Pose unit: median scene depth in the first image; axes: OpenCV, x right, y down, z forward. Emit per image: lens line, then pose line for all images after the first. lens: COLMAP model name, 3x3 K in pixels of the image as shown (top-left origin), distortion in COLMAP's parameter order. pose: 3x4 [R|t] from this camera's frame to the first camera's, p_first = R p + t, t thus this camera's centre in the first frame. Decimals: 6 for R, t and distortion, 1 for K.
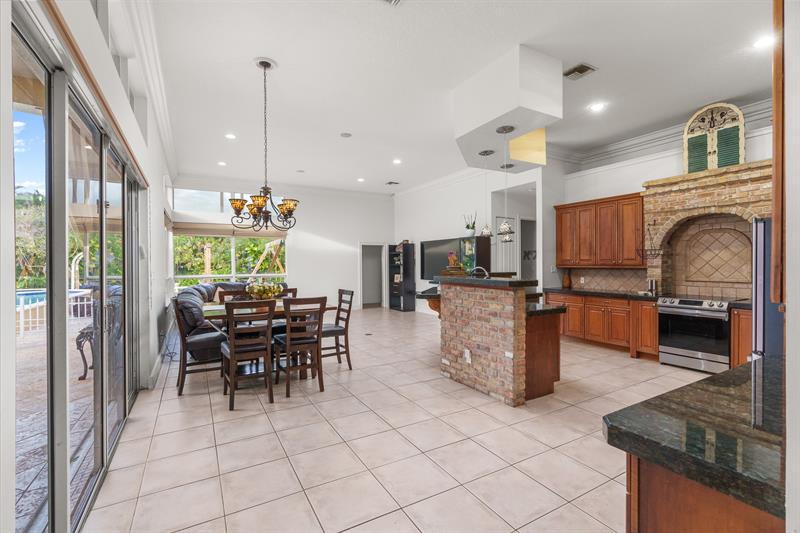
lens RADIAL K [[358.6, 0, 425.7], [0, 358.6, 266.9], [0, 0, 1]] dist [-0.000297, 0.000200]
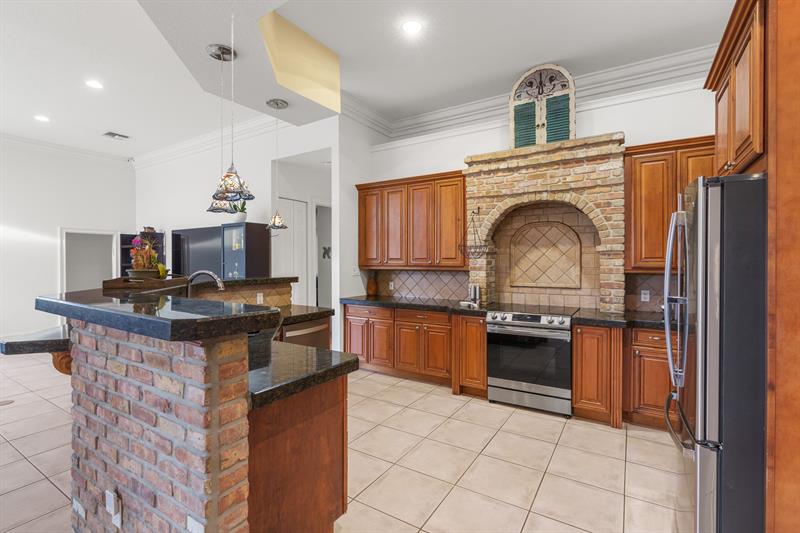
lens RADIAL K [[365.3, 0, 400.0], [0, 365.3, 266.5], [0, 0, 1]] dist [-0.001596, 0.000231]
pose [[0.907903, 0.000016, 0.419181, 0.172290], [-0.000230, 1.000000, 0.000461, -0.005752], [-0.419181, -0.000515, 0.907903, 0.387974]]
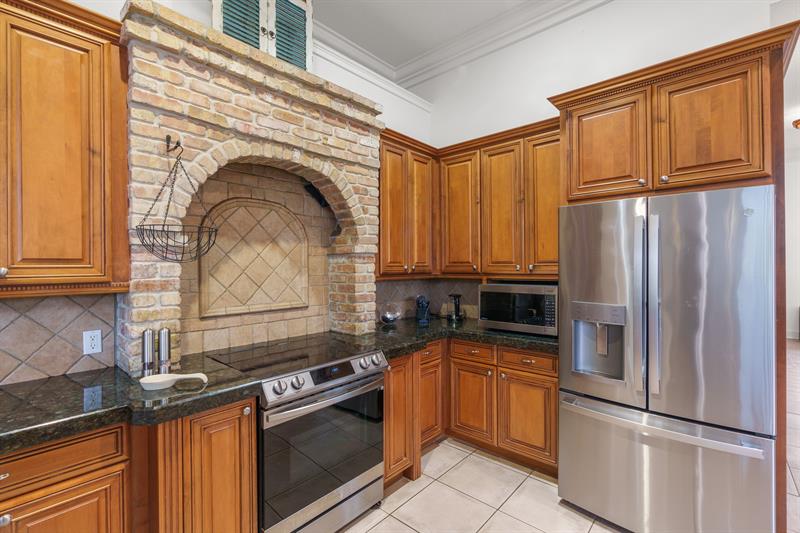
lens RADIAL K [[365.3, 0, 400.0], [0, 365.3, 266.5], [0, 0, 1]] dist [-0.001596, 0.000231]
pose [[-0.243587, 0.003823, 0.969872, 0.298817], [0.017965, 0.999838, 0.000571, -0.015059], [-0.969713, 0.017562, -0.243616, 0.934208]]
